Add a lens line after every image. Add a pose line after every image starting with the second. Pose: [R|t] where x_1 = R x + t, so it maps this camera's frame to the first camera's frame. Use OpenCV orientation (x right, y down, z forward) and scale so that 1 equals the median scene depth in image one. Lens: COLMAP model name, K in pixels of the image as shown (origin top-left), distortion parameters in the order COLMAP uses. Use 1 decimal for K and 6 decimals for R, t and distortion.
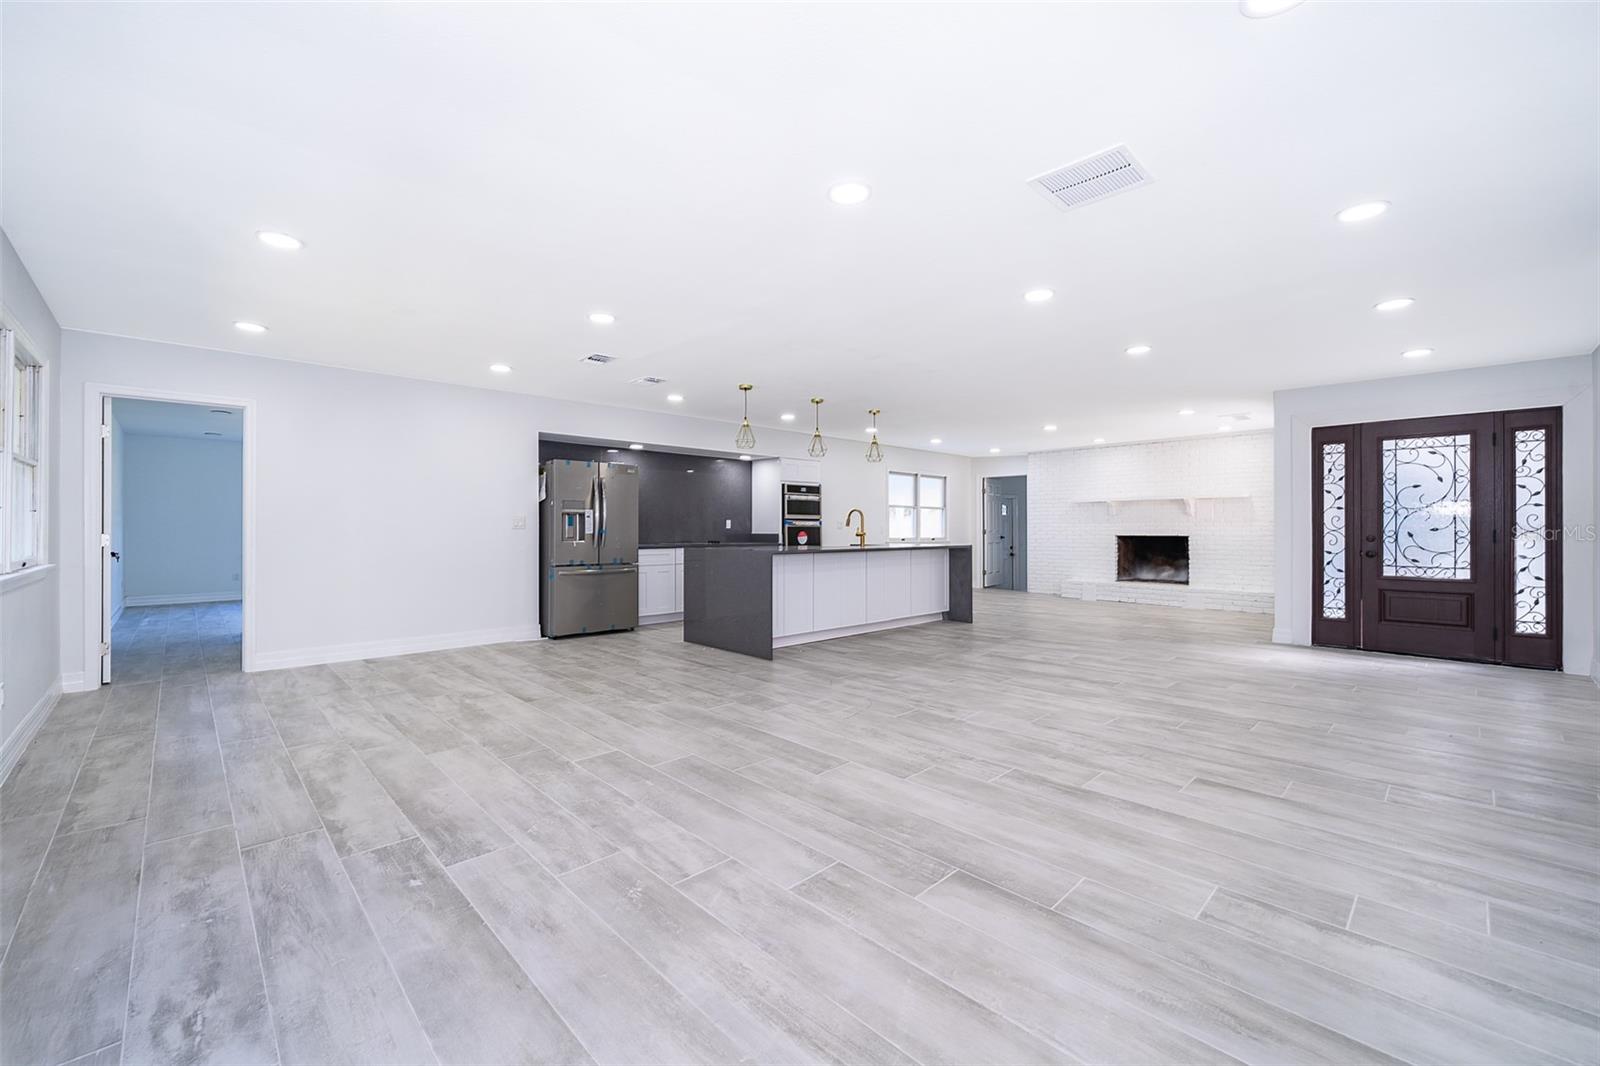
lens RADIAL K [[649.1, 0, 774.5], [0, 649.1, 527.9], [0, 0, 1]] dist [-0.002990, -0.000068]
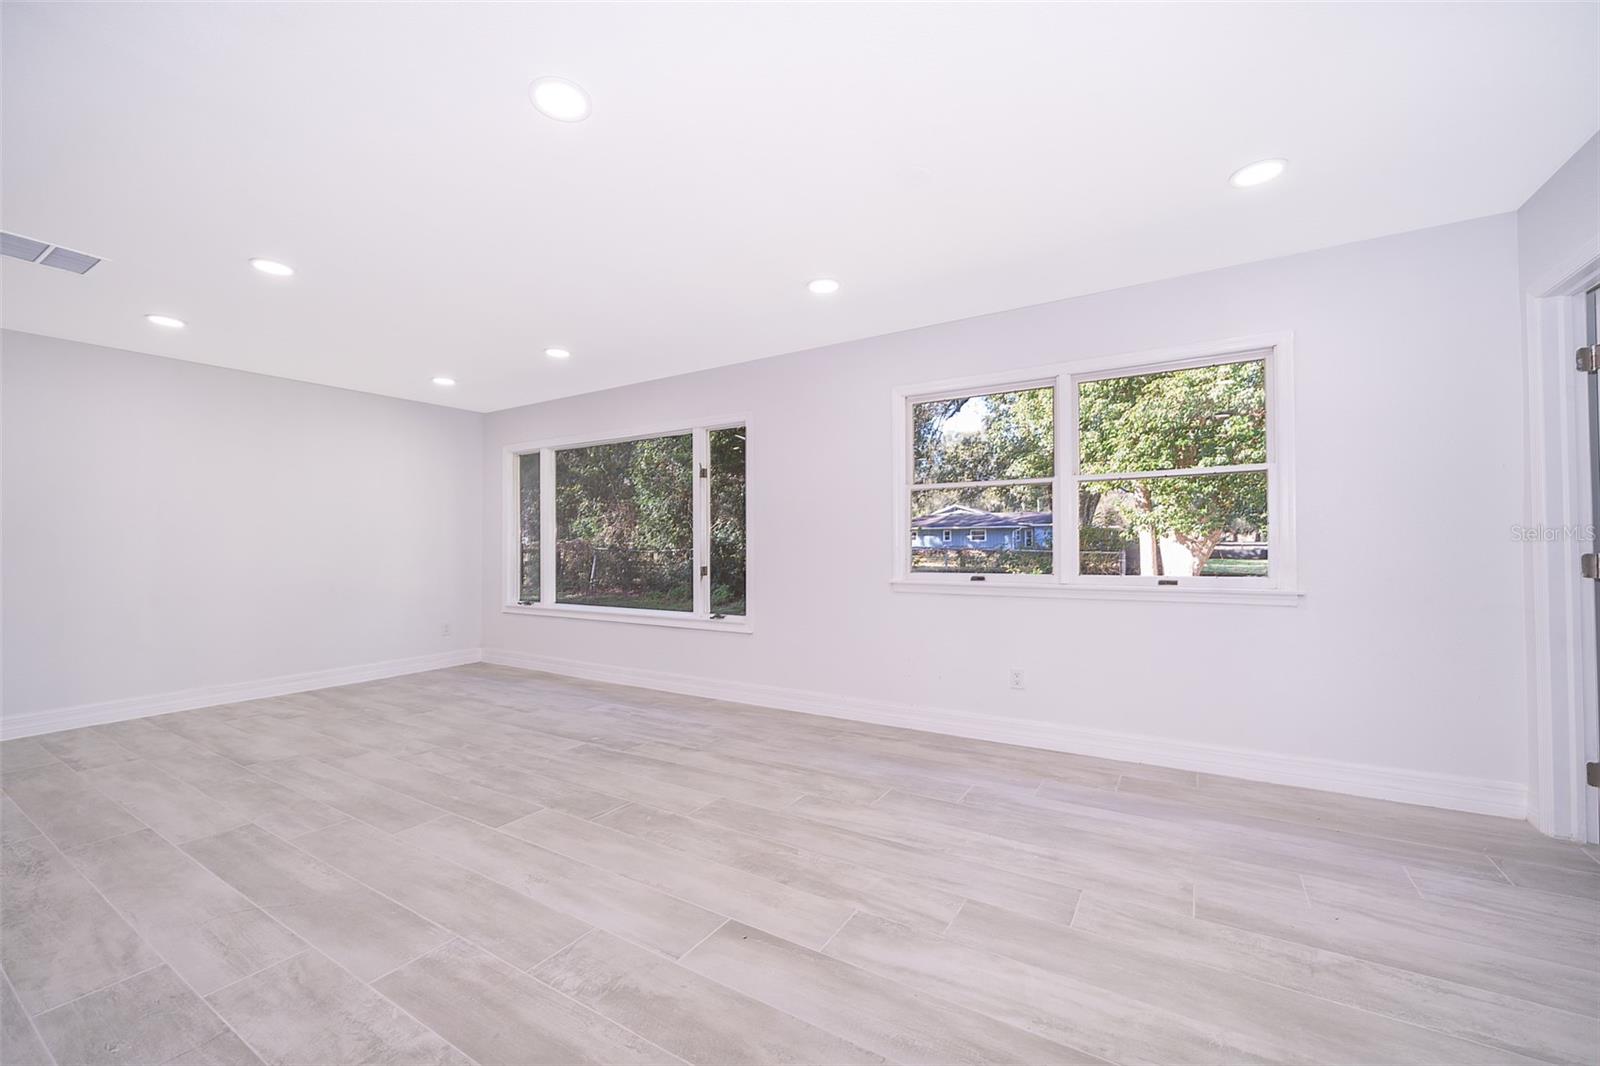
lens RADIAL K [[637.9, 0, 791.5], [0, 637.9, 538.2], [0, 0, 1]] dist [-0.002654, -0.000184]
pose [[-0.962638, 0.004038, -0.270760, -0.229826], [0.006802, 0.999934, -0.009271, -0.004271], [0.270705, -0.010766, -0.962602, 1.121779]]
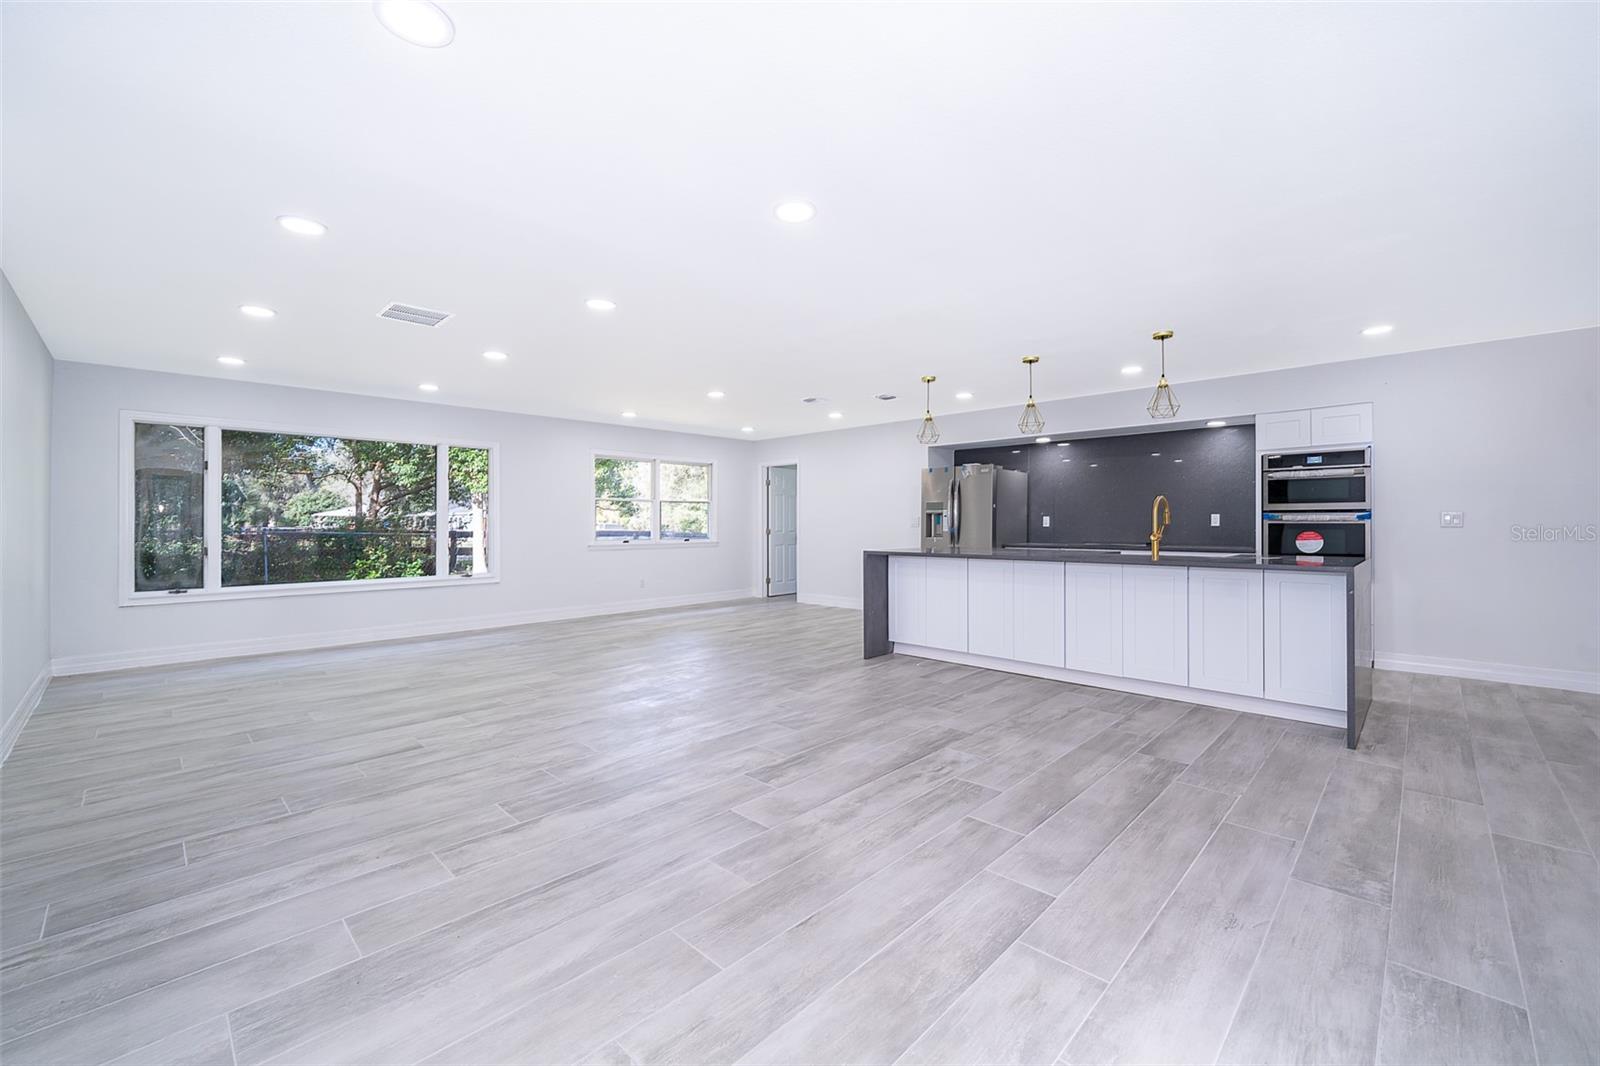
lens RADIAL K [[634.2, 0, 807.9], [0, 634.2, 522.5], [0, 0, 1]] dist [-0.001874, -0.000164]
pose [[0.062305, -0.005436, -0.998042, 0.959690], [0.003687, 0.999980, -0.005216, -0.002166], [0.998050, -0.003355, 0.062324, 0.849995]]
